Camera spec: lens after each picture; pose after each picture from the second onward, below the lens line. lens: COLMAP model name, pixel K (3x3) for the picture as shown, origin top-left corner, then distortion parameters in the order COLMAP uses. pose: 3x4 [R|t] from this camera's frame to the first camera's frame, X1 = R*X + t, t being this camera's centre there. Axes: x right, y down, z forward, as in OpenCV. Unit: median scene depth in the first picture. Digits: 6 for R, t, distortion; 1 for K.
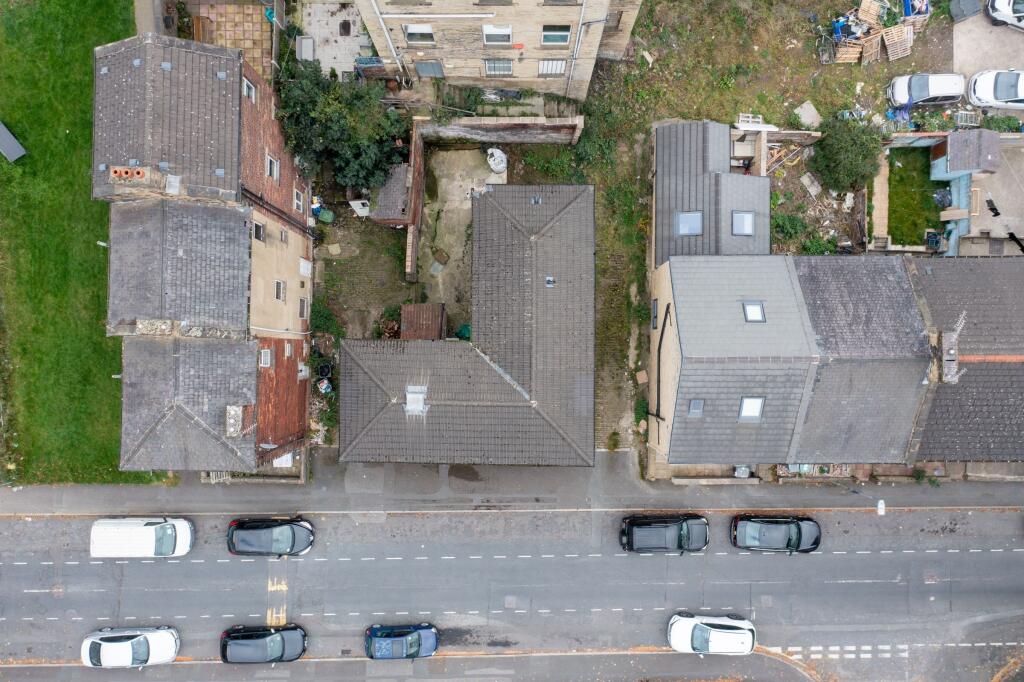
lens RADIAL K [[806.5, 0, 507.7], [0, 806.5, 339.3], [0, 0, 1]] dist [-0.010221, 0.002262]
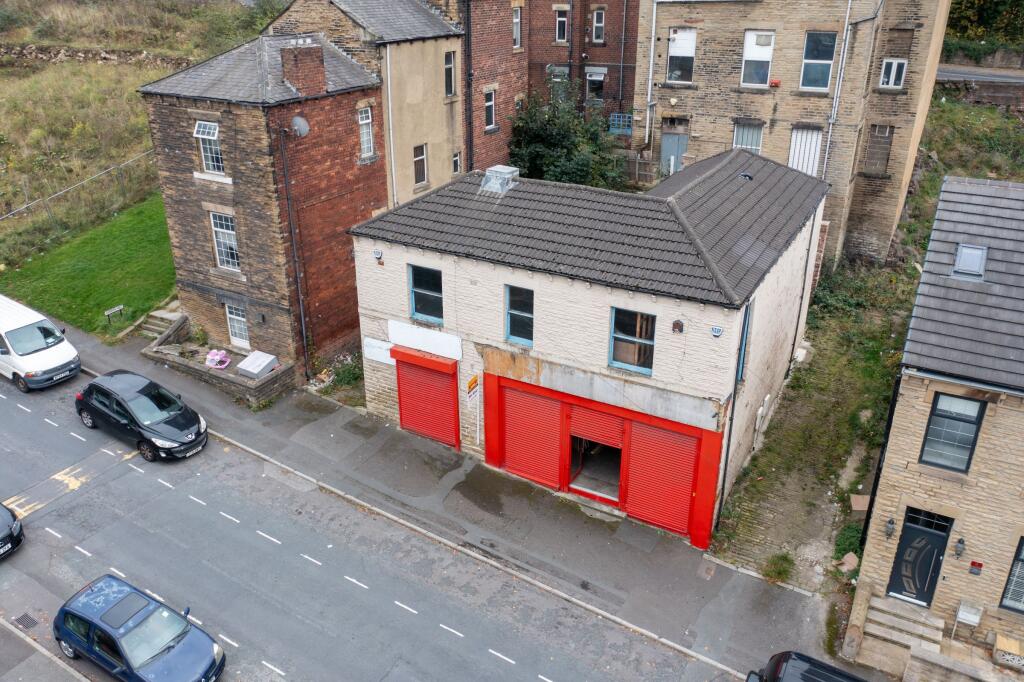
lens RADIAL K [[806.5, 0, 508.2], [0, 806.5, 336.9], [0, 0, 1]] dist [-0.010221, 0.002262]
pose [[0.876172, 0.206080, -0.435721, 0.178210], [-0.481973, 0.383805, -0.787652, 0.553965], [0.004913, 0.900125, 0.435605, 0.697261]]
